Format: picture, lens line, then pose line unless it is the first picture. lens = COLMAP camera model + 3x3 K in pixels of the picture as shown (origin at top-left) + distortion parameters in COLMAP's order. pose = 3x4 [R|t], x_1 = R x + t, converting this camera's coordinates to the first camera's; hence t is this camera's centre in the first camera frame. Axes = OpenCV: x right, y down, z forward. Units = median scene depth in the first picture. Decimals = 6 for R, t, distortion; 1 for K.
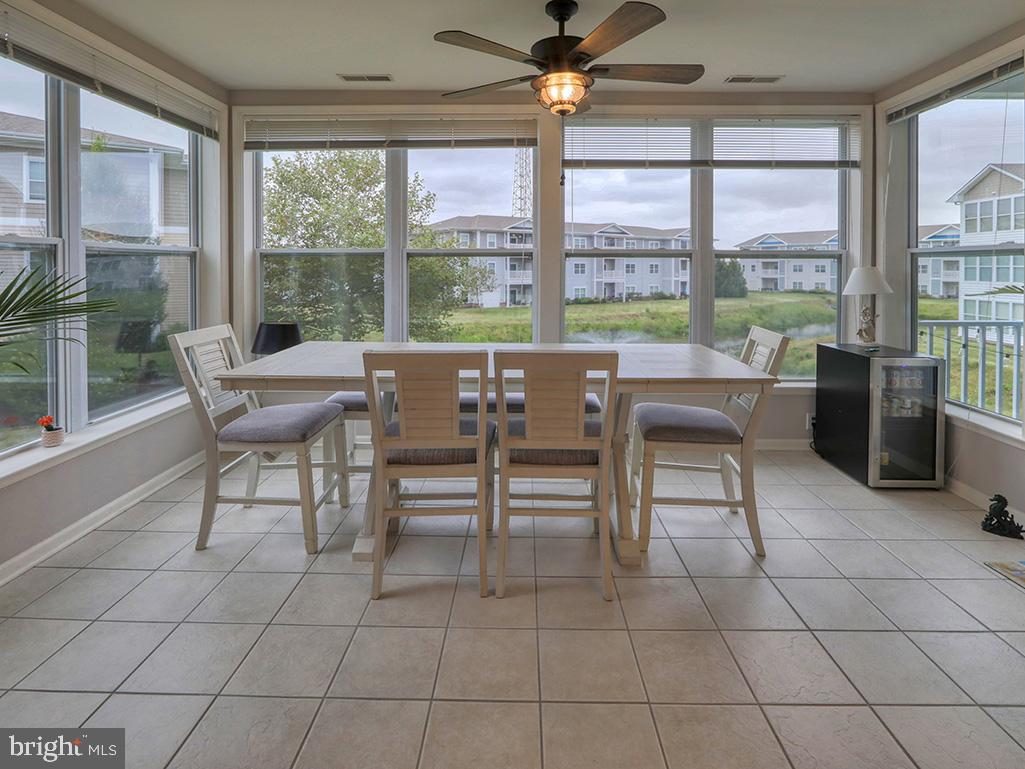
lens RADIAL K [[521.6, 0, 497.3], [0, 521.6, 412.4], [0, 0, 1]] dist [-0.002981, 0.000913]
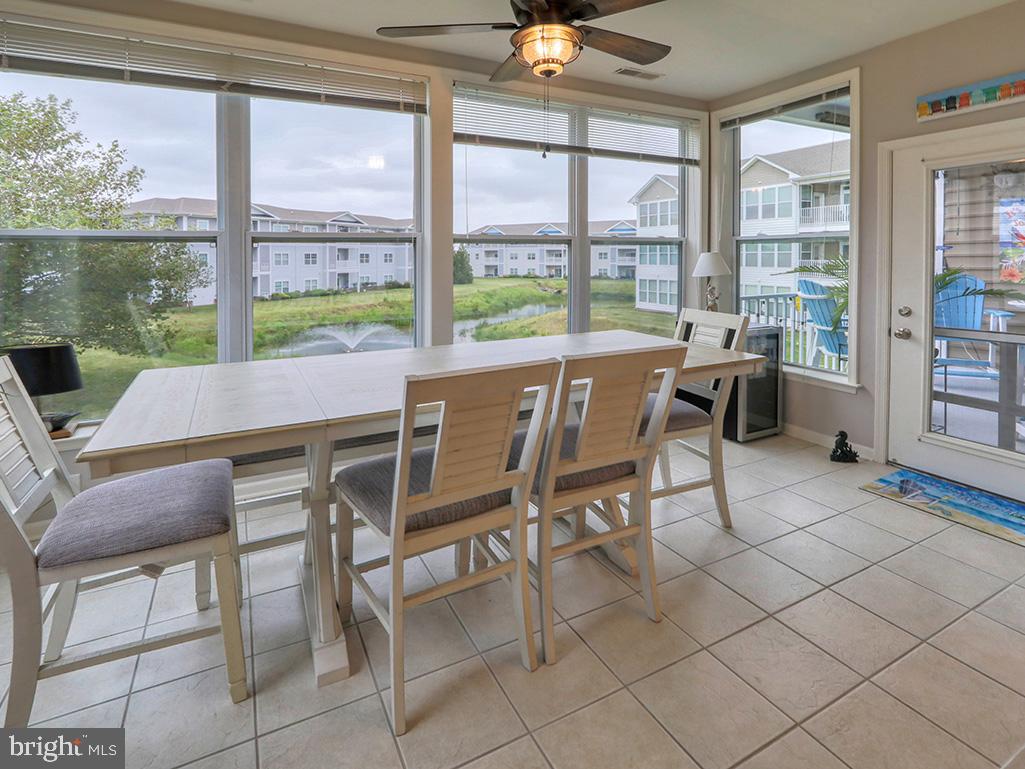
lens RADIAL K [[534.8, 0, 512.5], [0, 534.8, 384.5], [0, 0, 1]] dist [-0.009774, 0.000191]
pose [[0.870961, -0.123298, 0.475630, -0.262138], [0.140784, 0.990040, -0.001151, -0.050884], [-0.470751, 0.067964, 0.879645, 0.192537]]
